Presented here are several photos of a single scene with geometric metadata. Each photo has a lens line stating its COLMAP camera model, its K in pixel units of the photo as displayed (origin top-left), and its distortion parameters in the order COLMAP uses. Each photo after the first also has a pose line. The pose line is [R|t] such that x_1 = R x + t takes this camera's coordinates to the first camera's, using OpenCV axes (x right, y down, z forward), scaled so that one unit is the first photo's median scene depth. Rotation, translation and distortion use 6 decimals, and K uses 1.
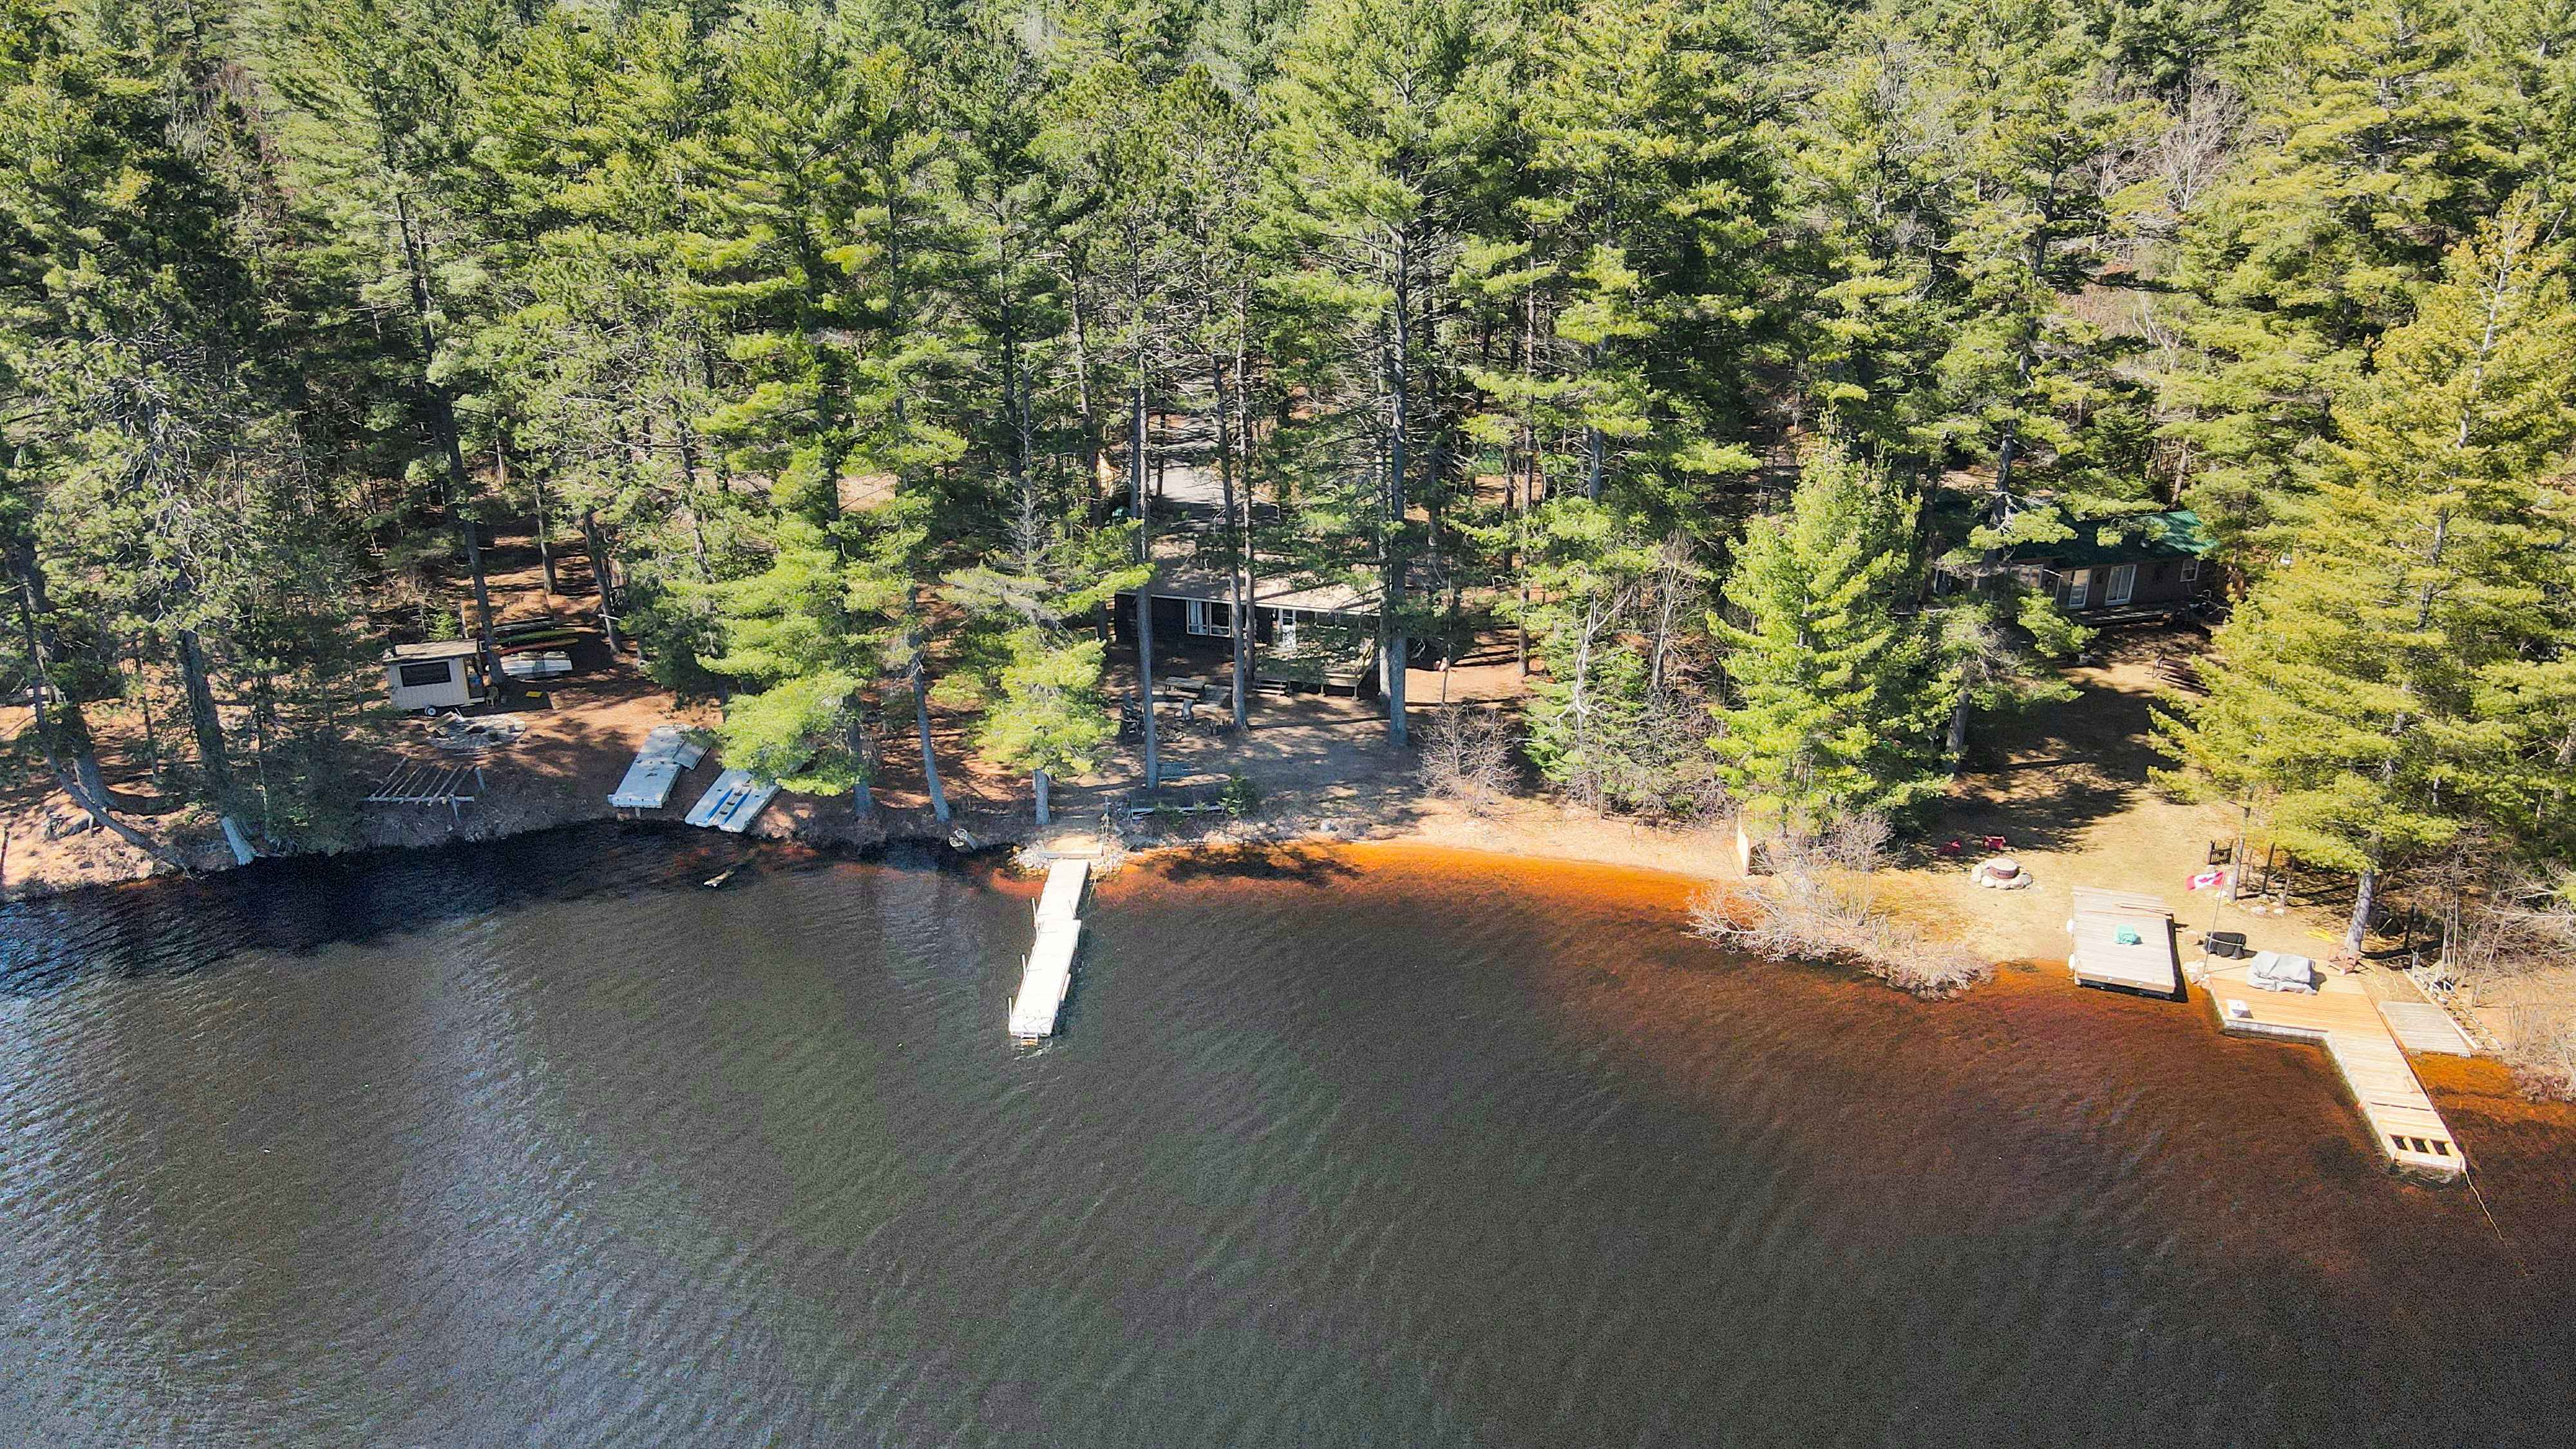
lens RADIAL K [[1957.7, 0, 1288.0], [0, 1957.7, 724.5], [0, 0, 1]] dist [-0.005256, 0.007103]
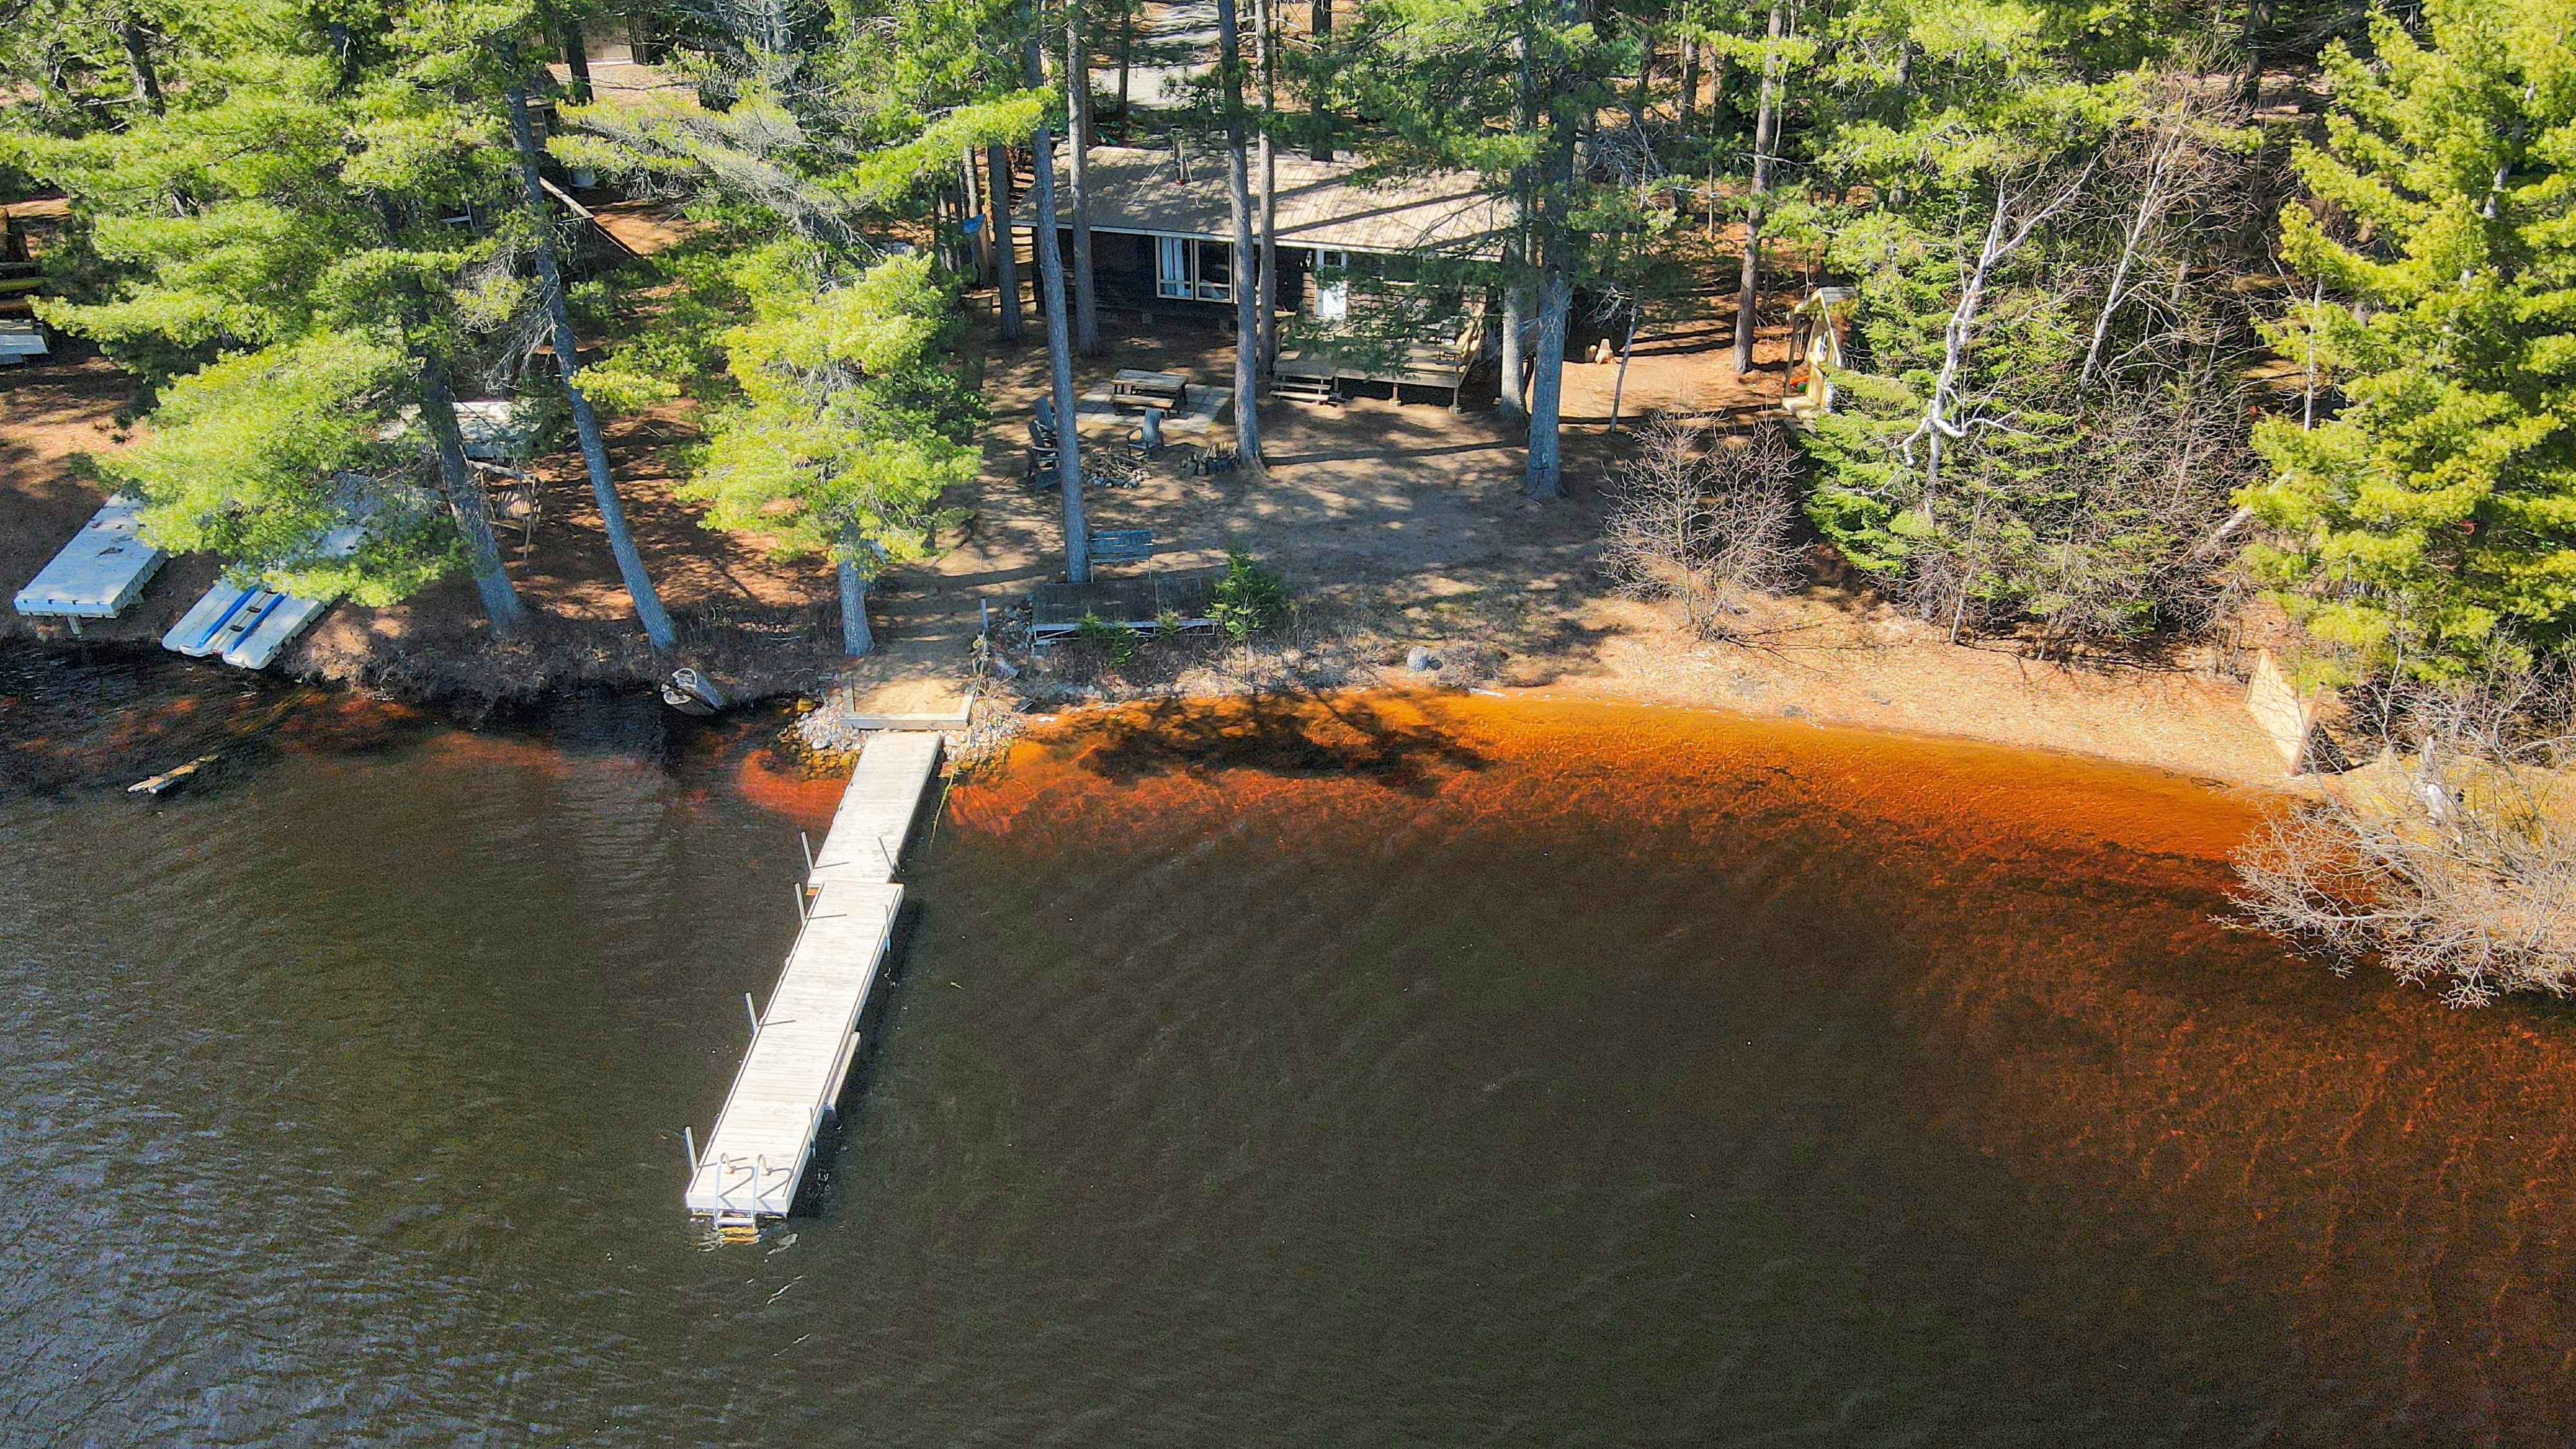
lens RADIAL K [[1957.7, 0, 1288.0], [0, 1957.7, 724.5], [0, 0, 1]] dist [-0.005256, 0.007103]
pose [[0.999985, 0.003403, -0.004383, -0.012103], [-0.002771, 0.990560, 0.137050, -0.000496], [0.004808, -0.137036, 0.990554, 0.496046]]
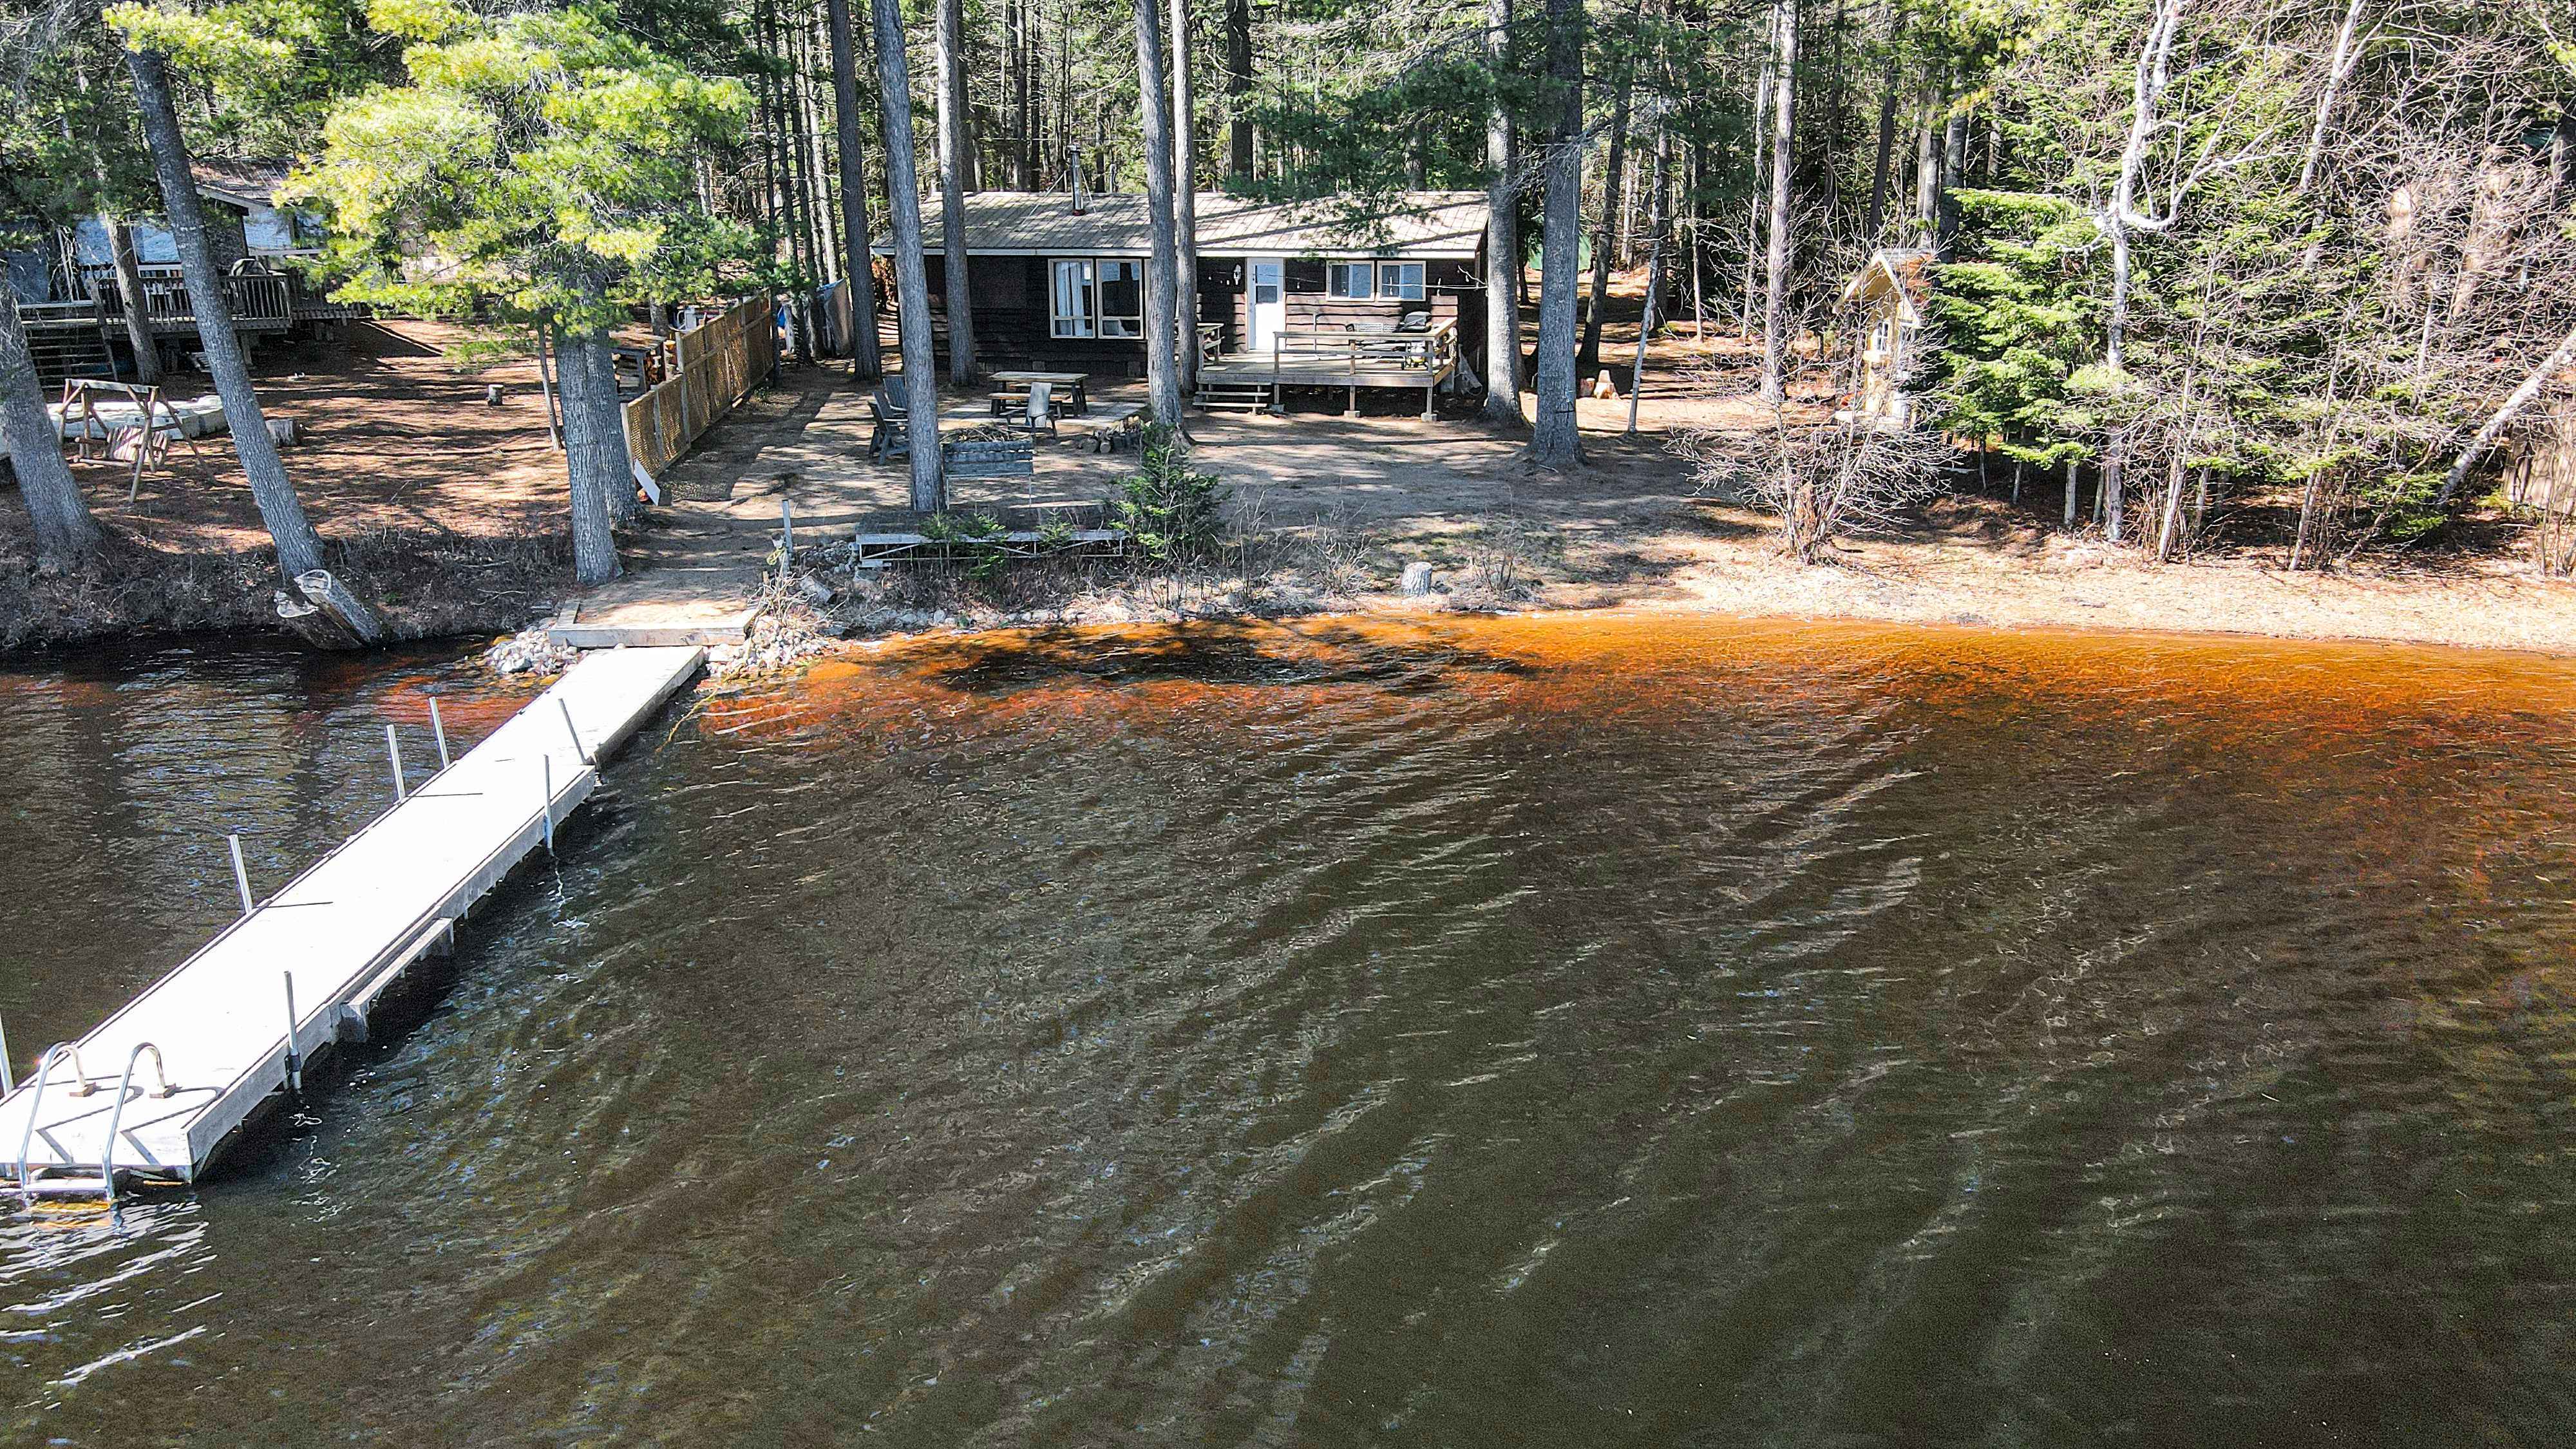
lens RADIAL K [[1957.7, 0, 1288.0], [0, 1957.7, 724.5], [0, 0, 1]] dist [-0.005256, 0.007103]
pose [[0.999083, -0.021095, 0.037246, -0.017480], [0.024271, 0.995914, -0.086988, 0.107903], [-0.035259, 0.087812, 0.995513, 0.654651]]
